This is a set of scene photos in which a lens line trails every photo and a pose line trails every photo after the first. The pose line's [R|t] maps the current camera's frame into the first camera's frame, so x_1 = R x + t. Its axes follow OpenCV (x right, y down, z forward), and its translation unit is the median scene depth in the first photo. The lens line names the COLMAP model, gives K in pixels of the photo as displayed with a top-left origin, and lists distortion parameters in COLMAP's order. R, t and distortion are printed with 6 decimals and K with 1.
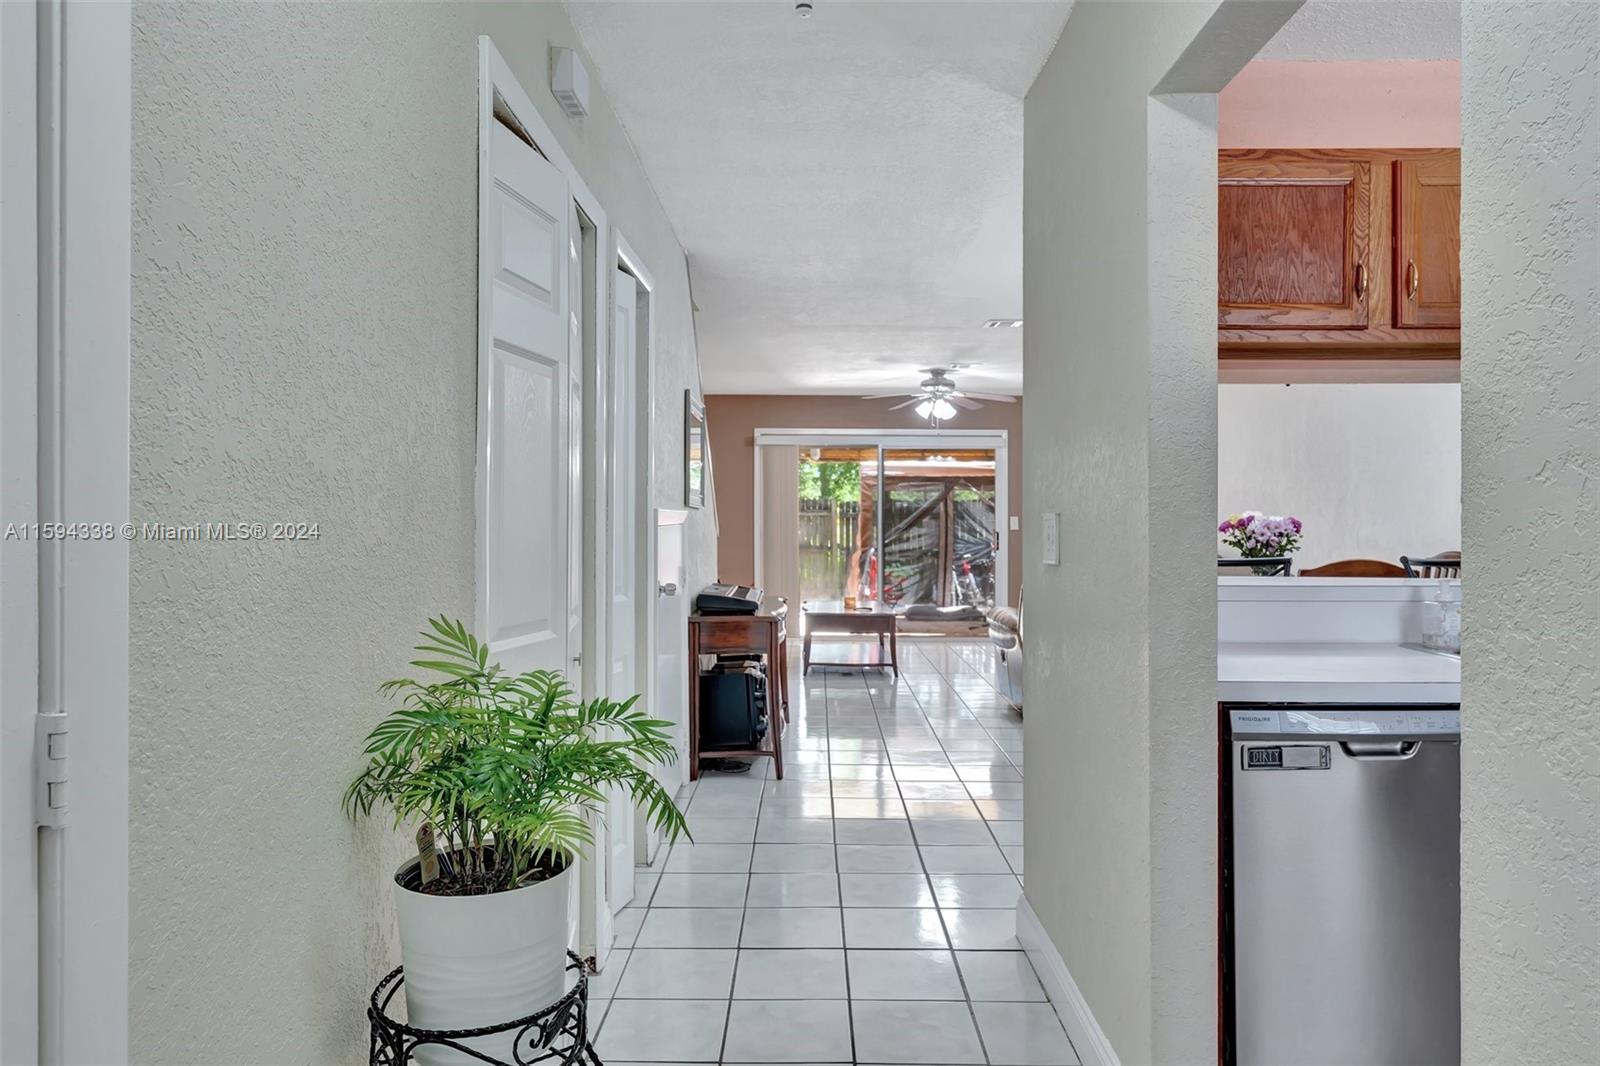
lens RADIAL K [[1039.6, 0, 800.0], [0, 1039.6, 533.0], [0, 0, 1]] dist [-0.002378, -0.000577]
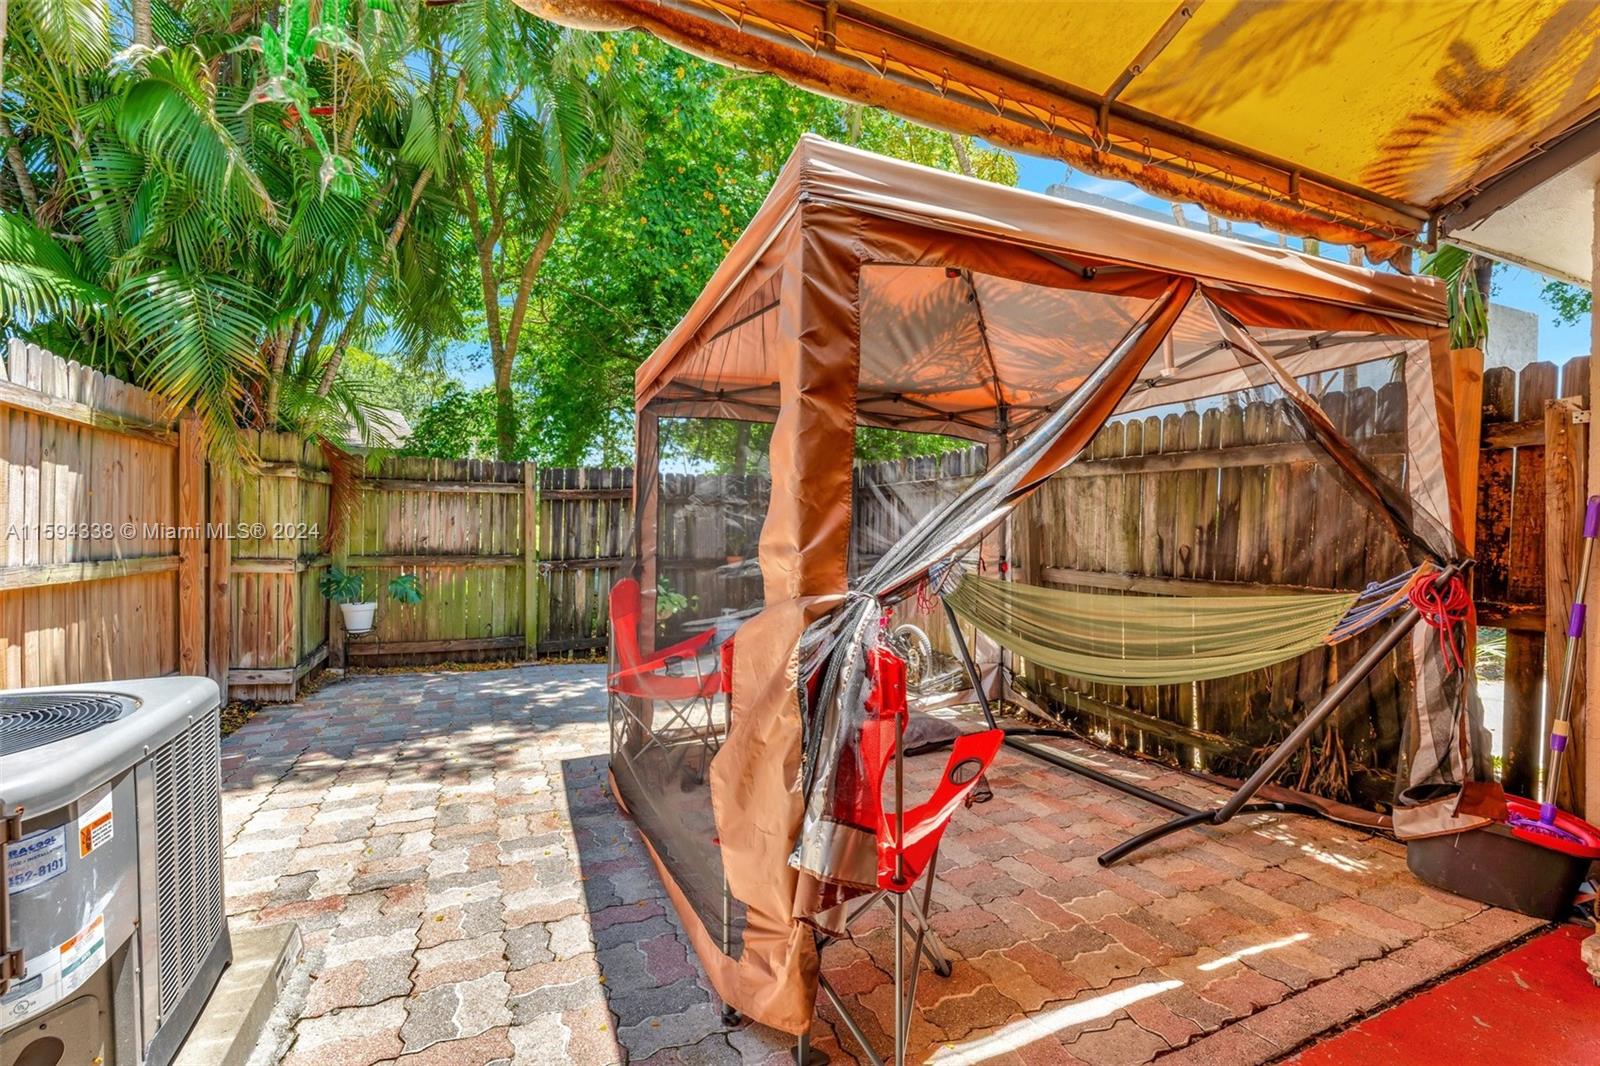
lens RADIAL K [[703.4, 0, 800.0], [0, 703.4, 533.0], [0, 0, 1]] dist [0.000003, 0.000008]
pose [[0.903092, 0.006546, 0.429397, 0.006590], [-0.005891, 0.999979, -0.002855, 0.004327], [-0.429406, 0.000049, 0.903111, 1.012177]]
